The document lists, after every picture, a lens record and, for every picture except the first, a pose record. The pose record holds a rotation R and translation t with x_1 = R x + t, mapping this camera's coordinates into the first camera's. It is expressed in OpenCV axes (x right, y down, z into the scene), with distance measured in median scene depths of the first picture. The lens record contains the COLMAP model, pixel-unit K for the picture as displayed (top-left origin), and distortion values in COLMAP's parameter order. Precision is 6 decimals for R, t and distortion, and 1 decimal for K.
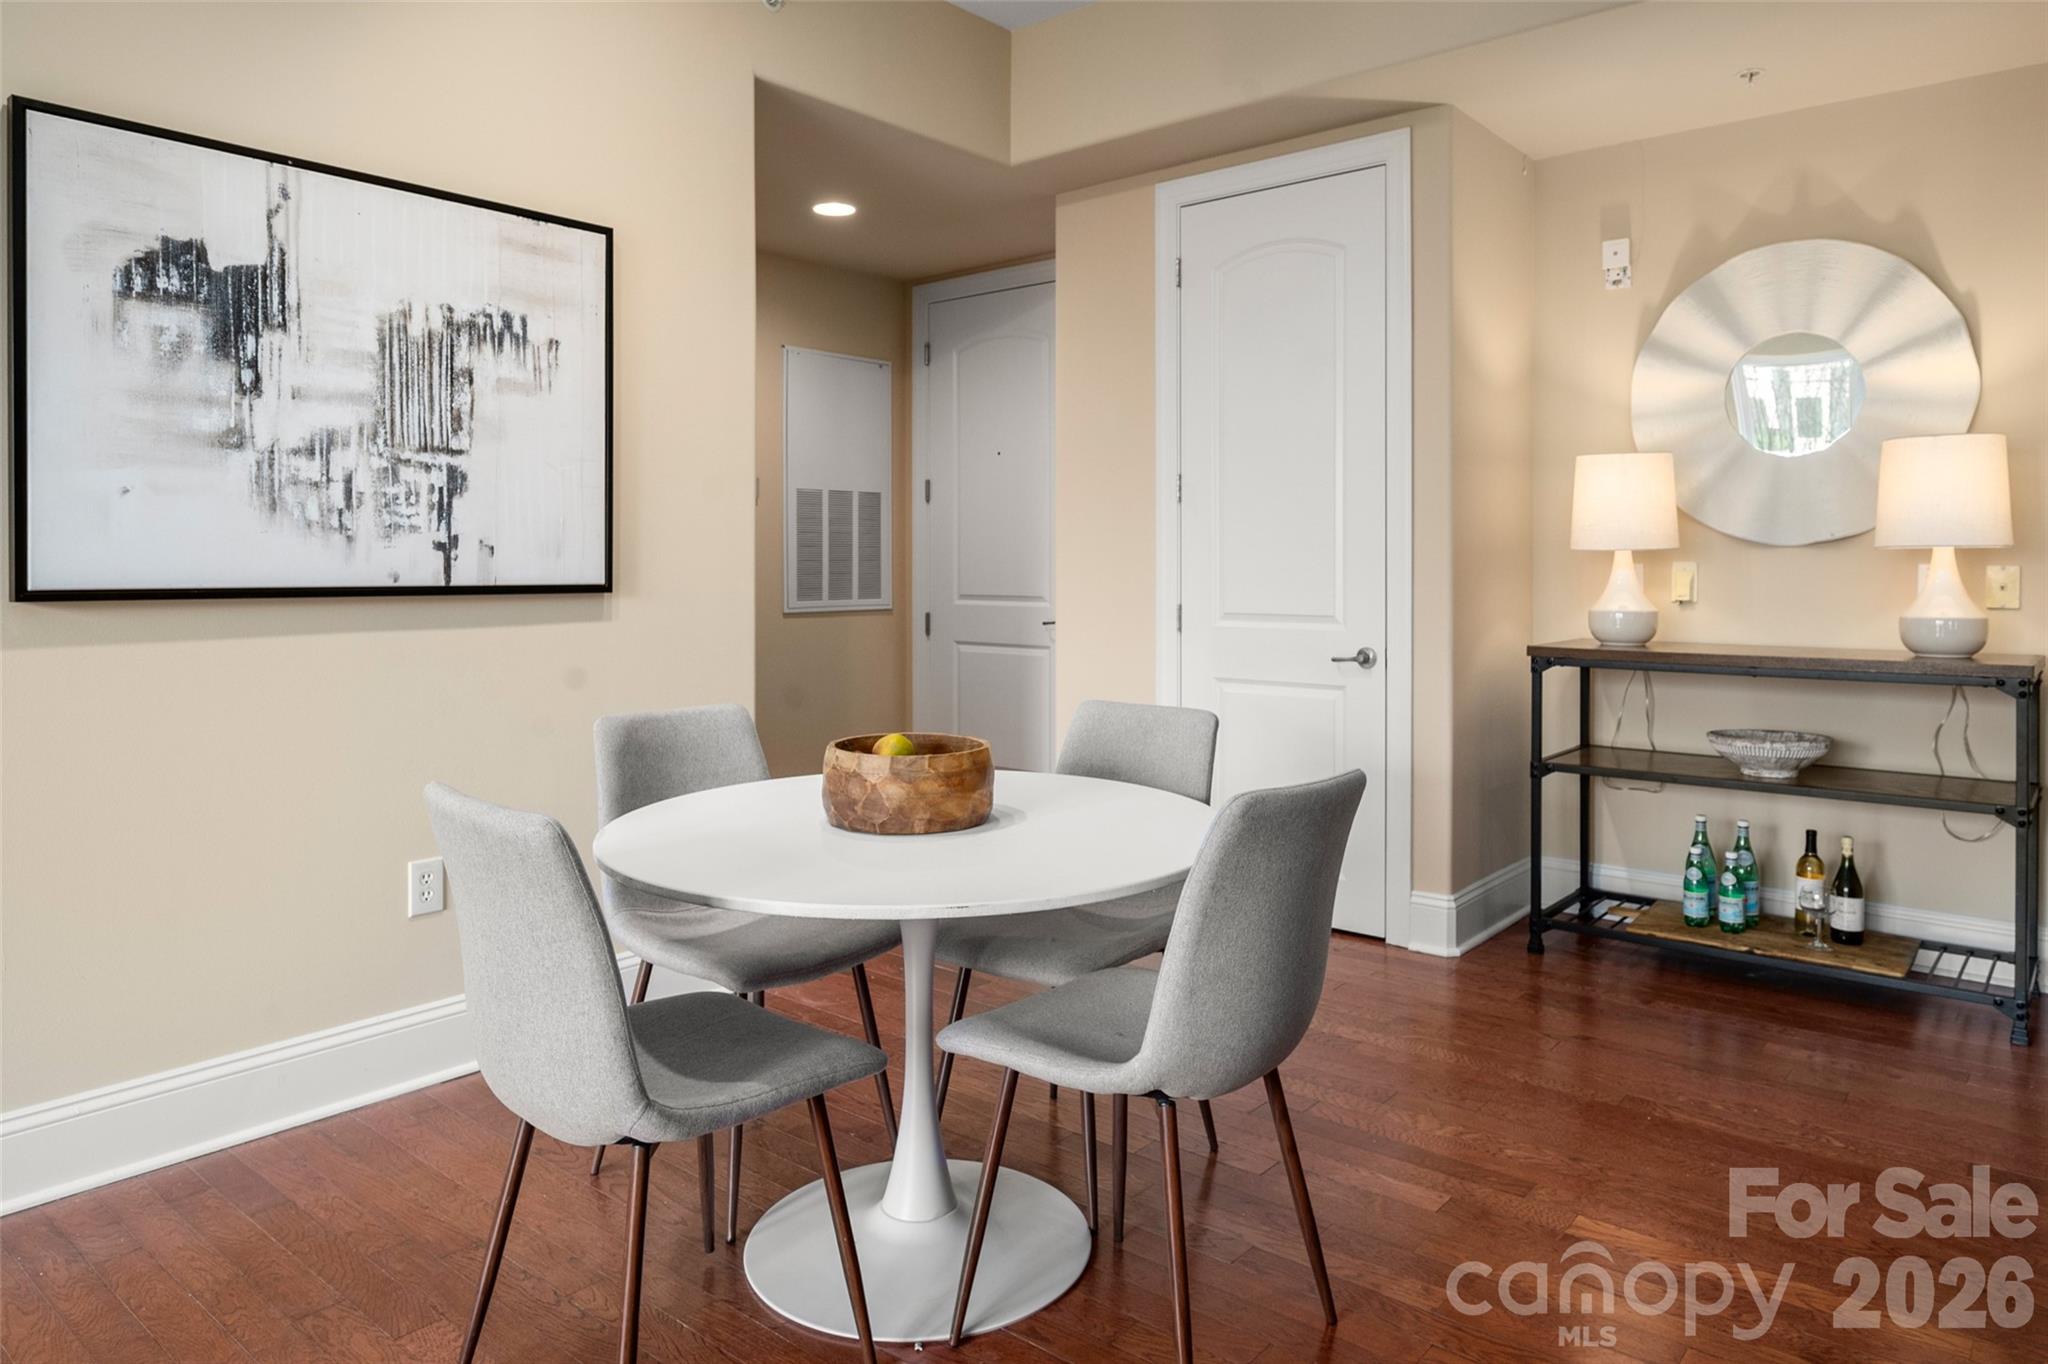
lens RADIAL K [[1298.1, 0, 1023.7], [0, 1298.1, 592.3], [0, 0, 1]] dist [-0.002661, -0.002527]
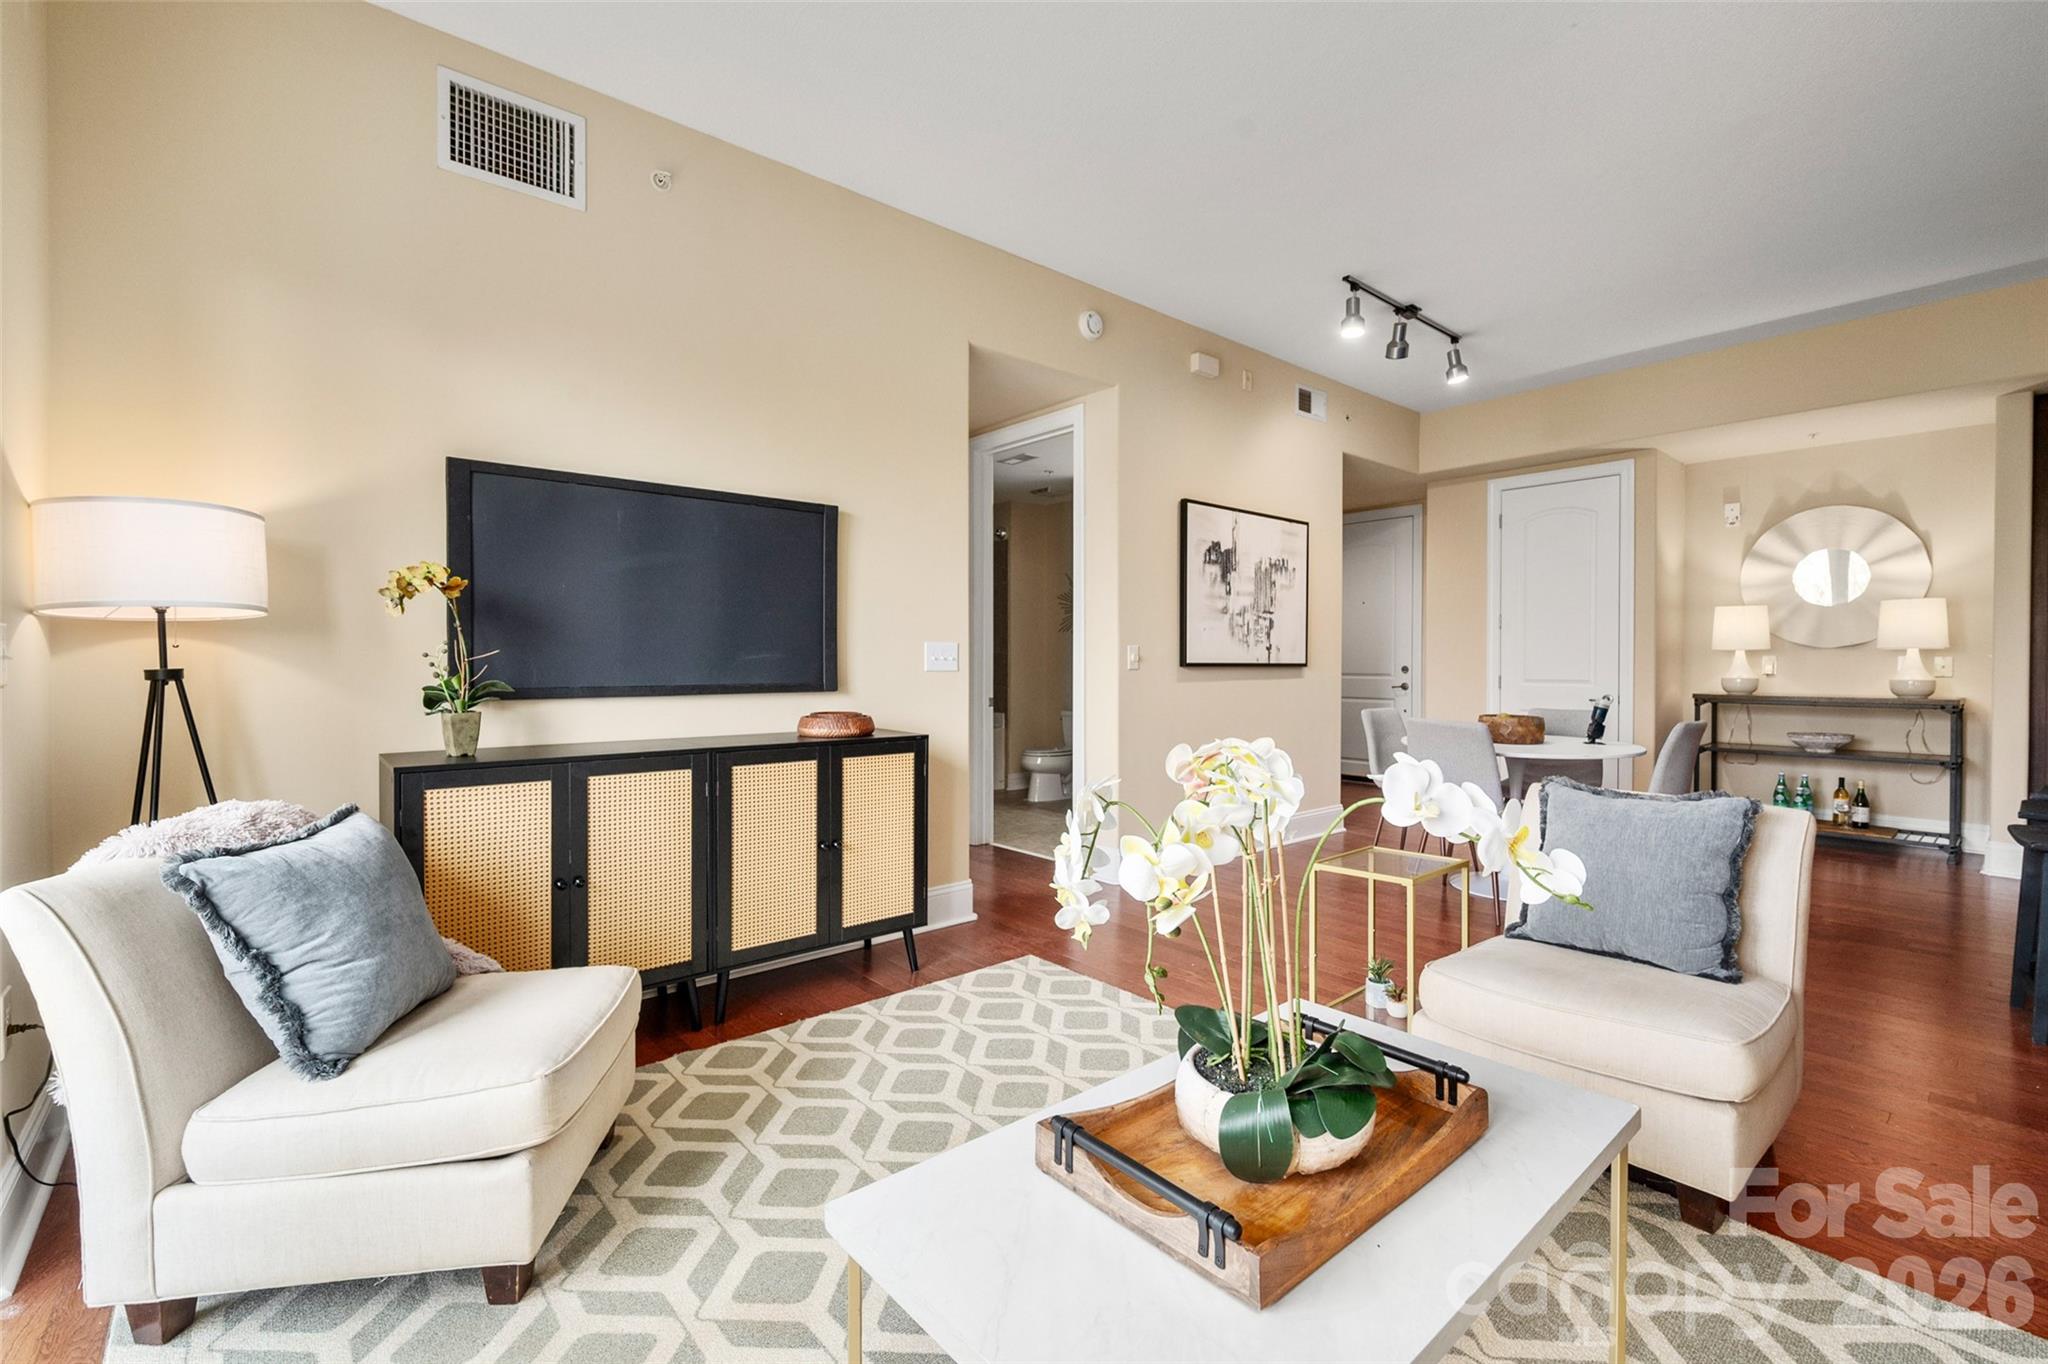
lens RADIAL K [[882.9, 0, 1024.0], [0, 882.9, 682.0], [0, 0, 1]] dist [0.000779, 0.000521]
pose [[0.988151, 0.004551, -0.153417, -0.529811], [-0.004605, 0.999989, -0.000001, 0.028253], [0.153415, 0.000707, 0.988162, -0.688922]]
